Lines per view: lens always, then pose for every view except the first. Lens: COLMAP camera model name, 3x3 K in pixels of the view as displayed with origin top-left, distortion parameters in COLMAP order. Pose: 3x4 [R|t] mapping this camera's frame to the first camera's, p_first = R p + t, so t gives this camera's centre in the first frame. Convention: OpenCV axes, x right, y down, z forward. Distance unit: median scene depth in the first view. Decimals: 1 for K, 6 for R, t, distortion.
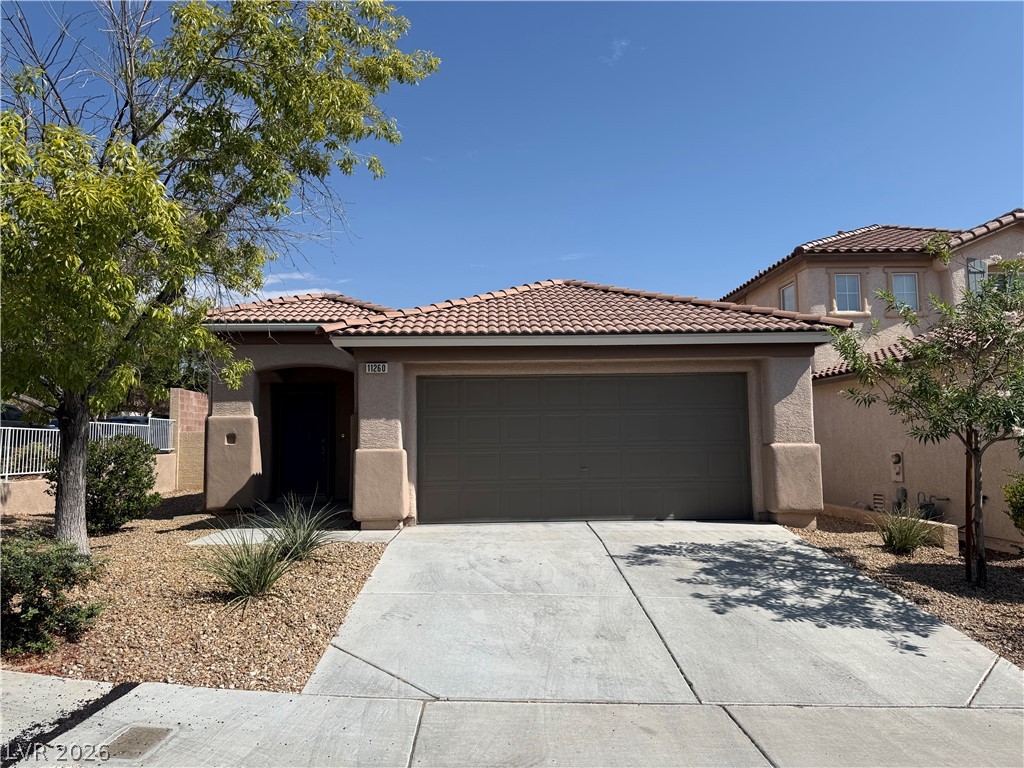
lens RADIAL K [[733.3, 0, 512.0], [0, 733.3, 363.8], [0, 0, 1]] dist [0.004706, -0.002507]
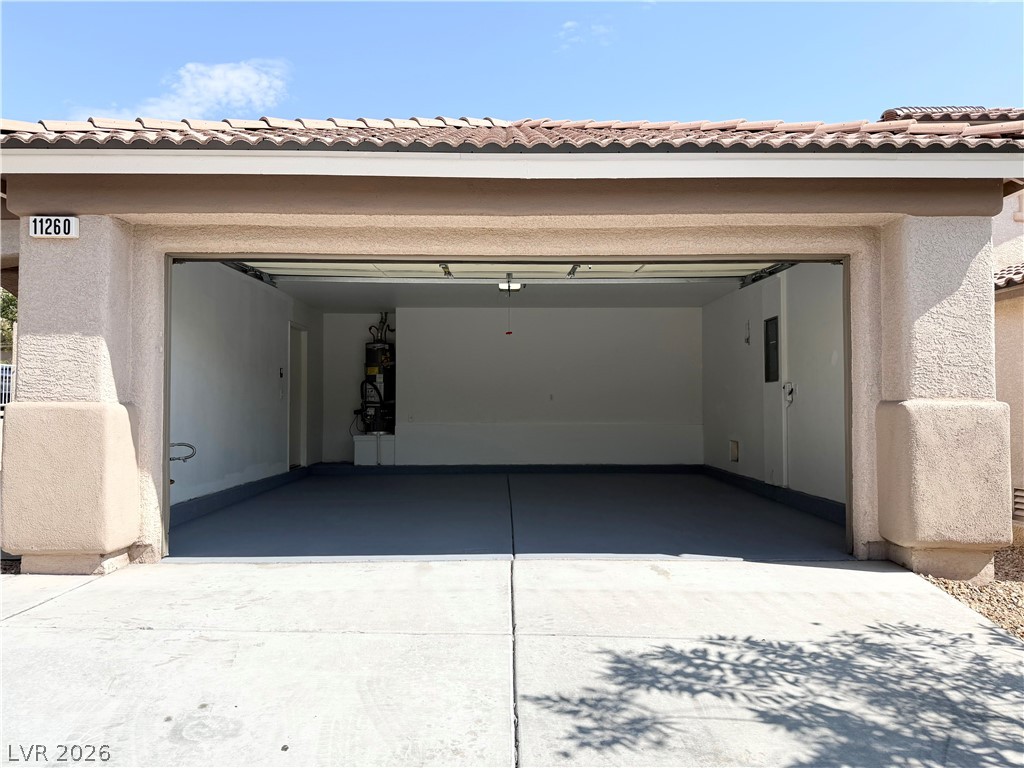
lens RADIAL K [[720.9, 0, 499.2], [0, 720.9, 398.2], [0, 0, 1]] dist [0.007393, -0.026500]
pose [[0.999933, 0.011383, -0.002249, 0.097440], [-0.011137, 0.995947, 0.089247, 0.069844], [0.003256, -0.089216, 0.996007, 0.547352]]
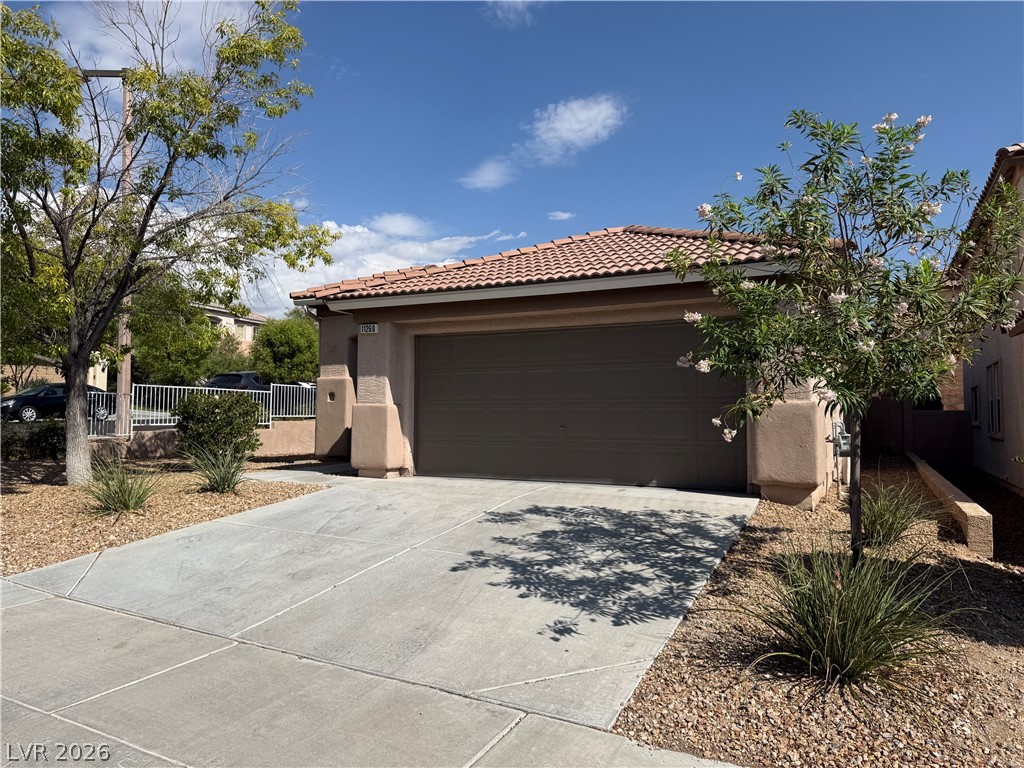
lens RADIAL K [[720.9, 0, 499.2], [0, 720.9, 398.2], [0, 0, 1]] dist [0.007393, -0.026500]
pose [[0.880079, 0.003554, -0.474814, 0.488919], [0.036447, 0.996516, 0.075014, 0.035138], [0.473426, -0.083324, 0.876884, 0.157000]]
